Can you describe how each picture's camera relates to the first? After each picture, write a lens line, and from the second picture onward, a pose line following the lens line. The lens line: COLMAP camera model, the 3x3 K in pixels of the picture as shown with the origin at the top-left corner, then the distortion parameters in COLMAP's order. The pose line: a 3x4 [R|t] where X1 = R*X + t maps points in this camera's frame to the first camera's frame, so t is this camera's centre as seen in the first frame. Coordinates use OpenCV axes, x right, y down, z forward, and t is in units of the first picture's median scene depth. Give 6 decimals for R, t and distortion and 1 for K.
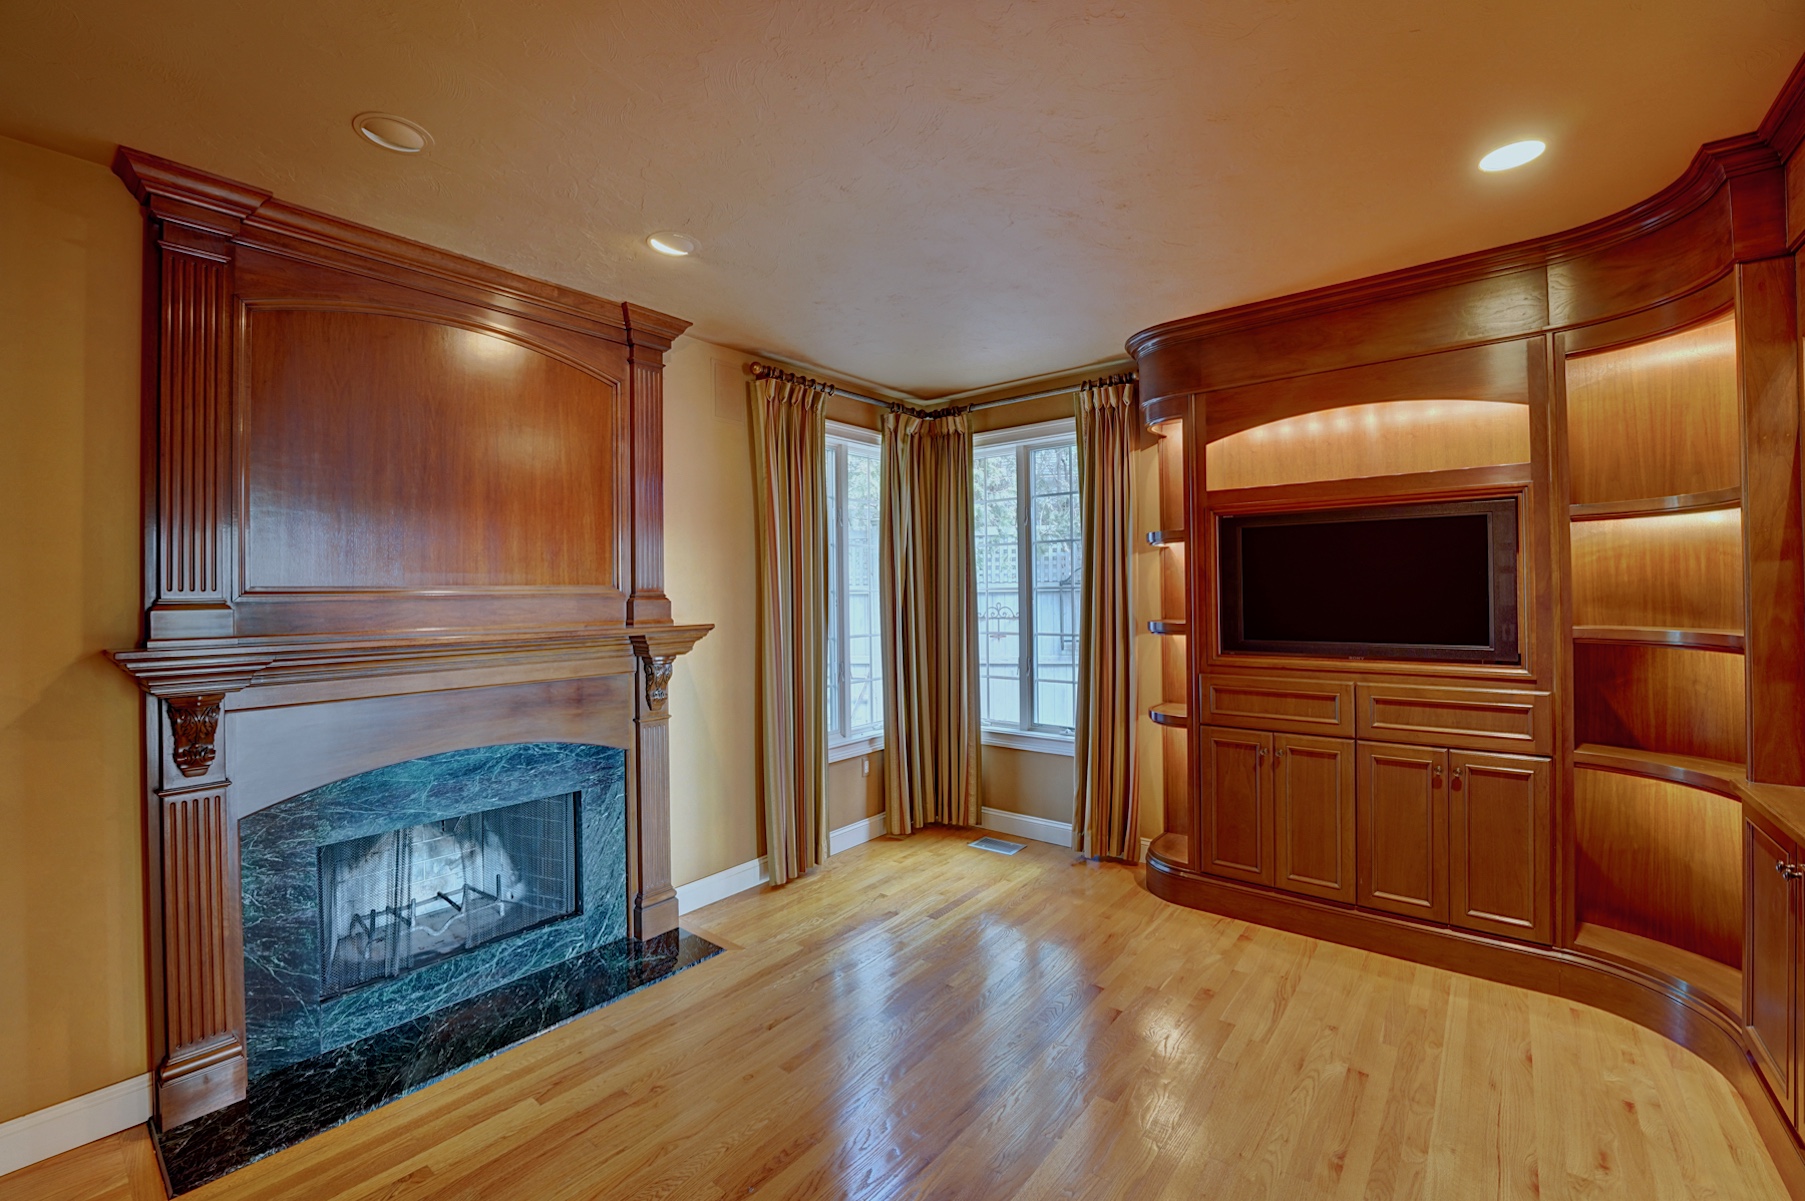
lens RADIAL K [[732.3, 0, 899.5], [0, 732.3, 610.1], [0, 0, 1]] dist [-0.022823, 0.000688]
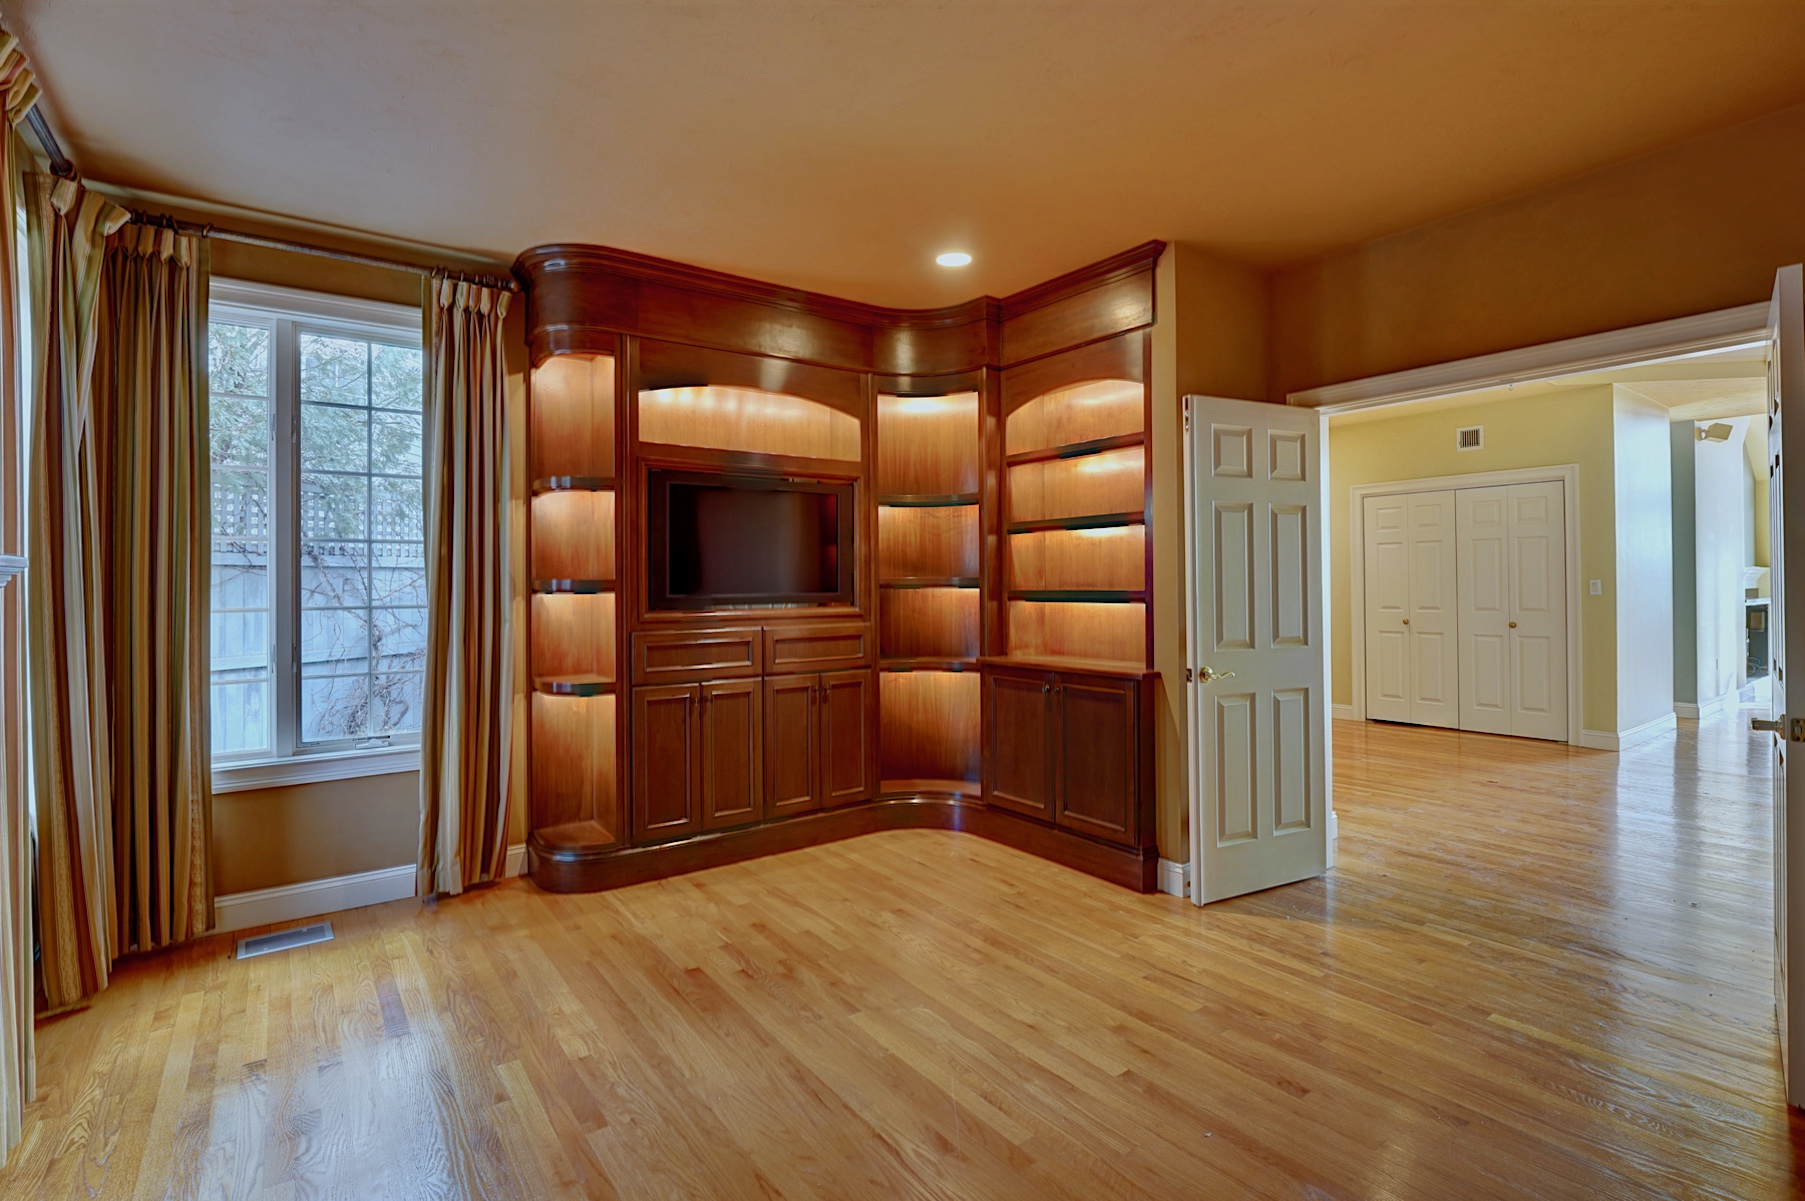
lens RADIAL K [[822.9, 0, 902.5], [0, 822.9, 600.5], [0, 0, 1]] dist [-0.004111, -0.000919]
pose [[0.286415, -0.012763, 0.958021, -0.475157], [0.025554, 0.999657, 0.005678, 0.045292], [-0.957765, 0.022855, 0.286643, 0.335306]]
